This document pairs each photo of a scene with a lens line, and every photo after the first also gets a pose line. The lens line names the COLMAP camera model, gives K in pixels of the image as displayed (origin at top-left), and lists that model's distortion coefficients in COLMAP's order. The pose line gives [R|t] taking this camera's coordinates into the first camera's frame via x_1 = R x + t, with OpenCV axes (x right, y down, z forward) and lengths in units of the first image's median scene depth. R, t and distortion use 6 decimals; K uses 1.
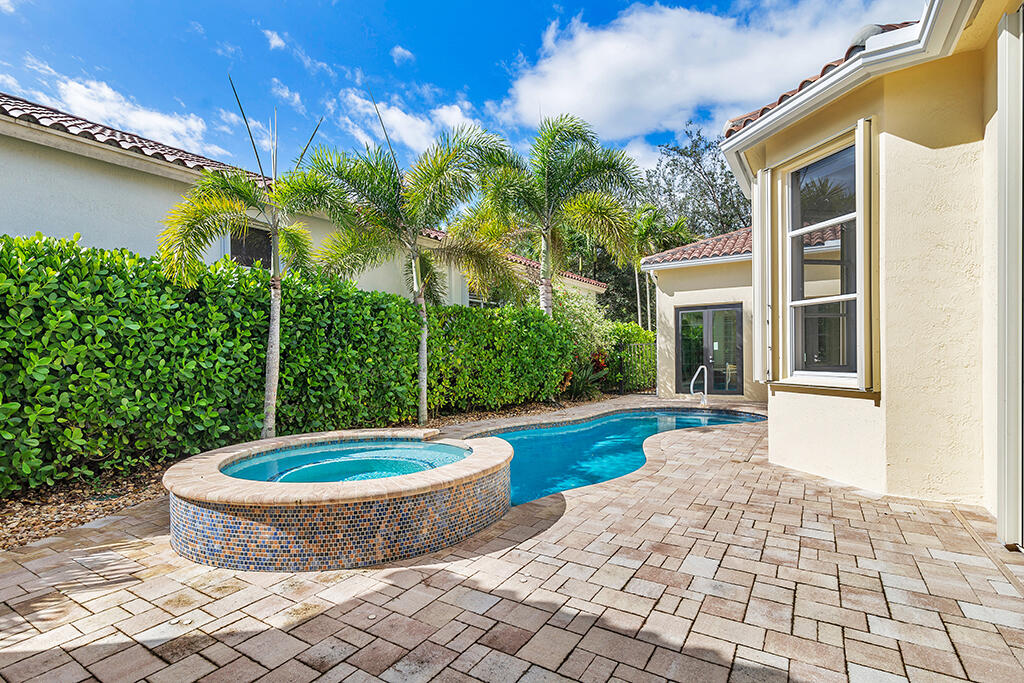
lens RADIAL K [[483.2, 0, 510.9], [0, 483.2, 344.8], [0, 0, 1]] dist [0.001105, -0.000743]
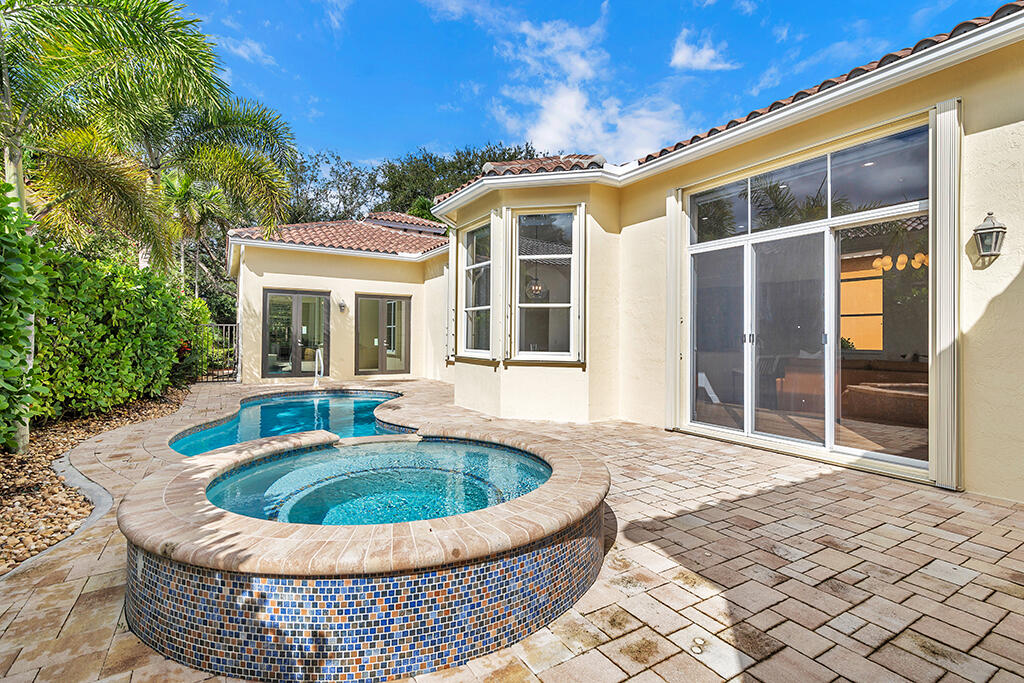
lens RADIAL K [[462.2, 0, 508.6], [0, 462.2, 321.2], [0, 0, 1]] dist [0.001779, -0.000031]
pose [[0.466459, 0.051620, 0.883035, -1.272235], [-0.034793, 0.998594, -0.039996, 0.037853], [-0.883858, -0.012067, 0.467599, 0.738300]]
